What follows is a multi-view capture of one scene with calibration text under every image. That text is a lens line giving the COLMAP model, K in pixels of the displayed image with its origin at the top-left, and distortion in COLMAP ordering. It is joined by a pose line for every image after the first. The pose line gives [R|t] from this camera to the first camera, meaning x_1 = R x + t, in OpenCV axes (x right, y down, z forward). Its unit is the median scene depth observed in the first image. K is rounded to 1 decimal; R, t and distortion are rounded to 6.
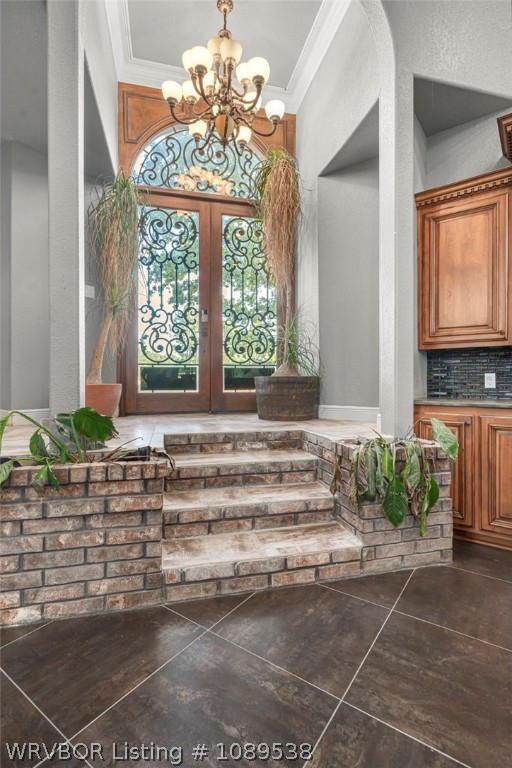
lens RADIAL K [[368.2, 0, 255.5], [0, 368.2, 381.7], [0, 0, 1]] dist [0.001979, 0.000736]
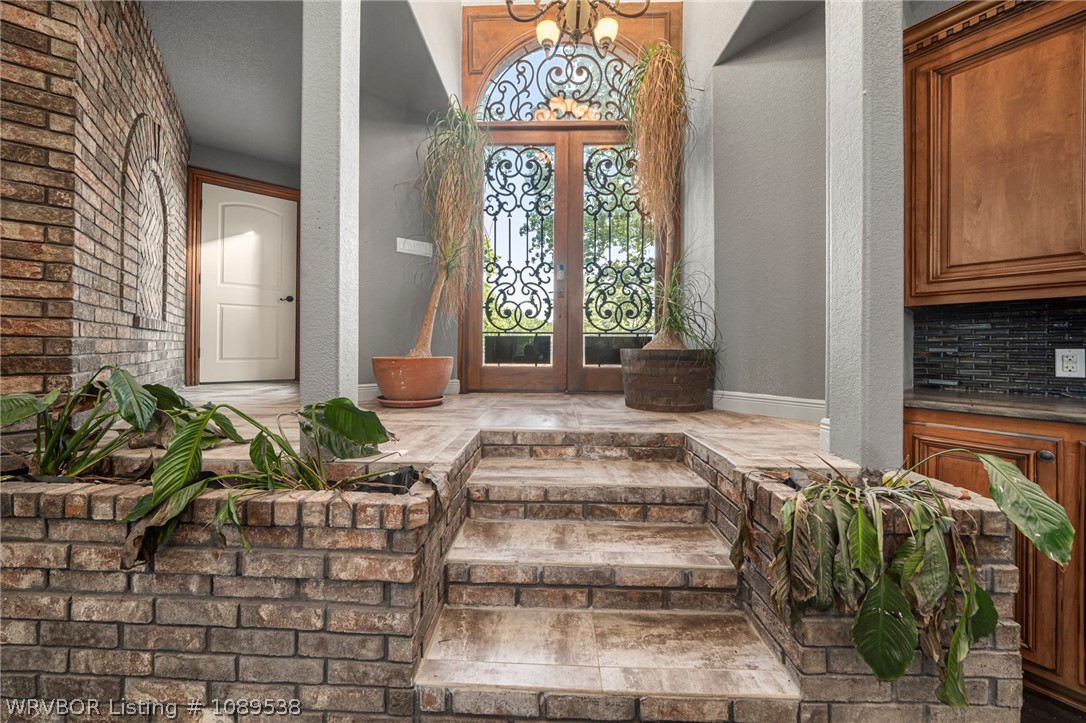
lens RADIAL K [[371.1, 0, 539.5], [0, 371.1, 347.4], [0, 0, 1]] dist [-0.006956, -0.000112]
pose [[0.962054, 0.007315, -0.272762, 0.067540], [-0.008199, 0.999964, -0.002101, -0.020300], [0.272736, 0.004258, 0.962079, 0.345281]]
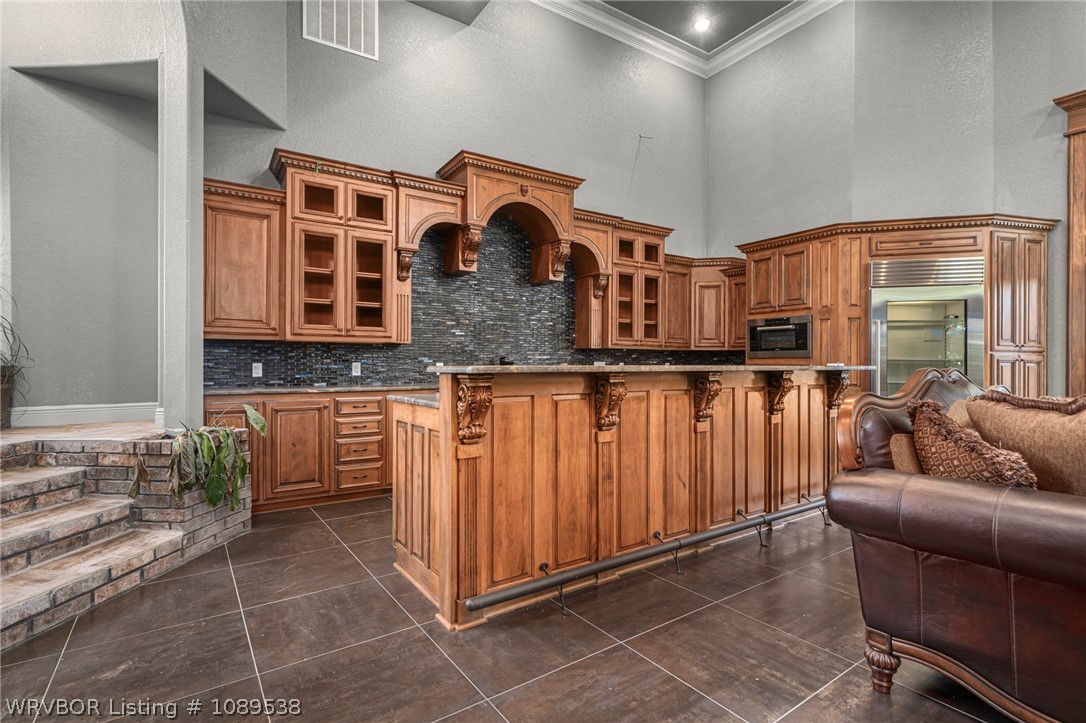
lens RADIAL K [[520.6, 0, 543.0], [0, 520.6, 361.5], [0, 0, 1]] dist [0.001979, 0.000736]
pose [[0.332472, 0.004889, 0.943100, -0.605671], [0.001337, 0.999983, -0.005655, -0.020411], [-0.943112, 0.003141, 0.332460, -0.345729]]
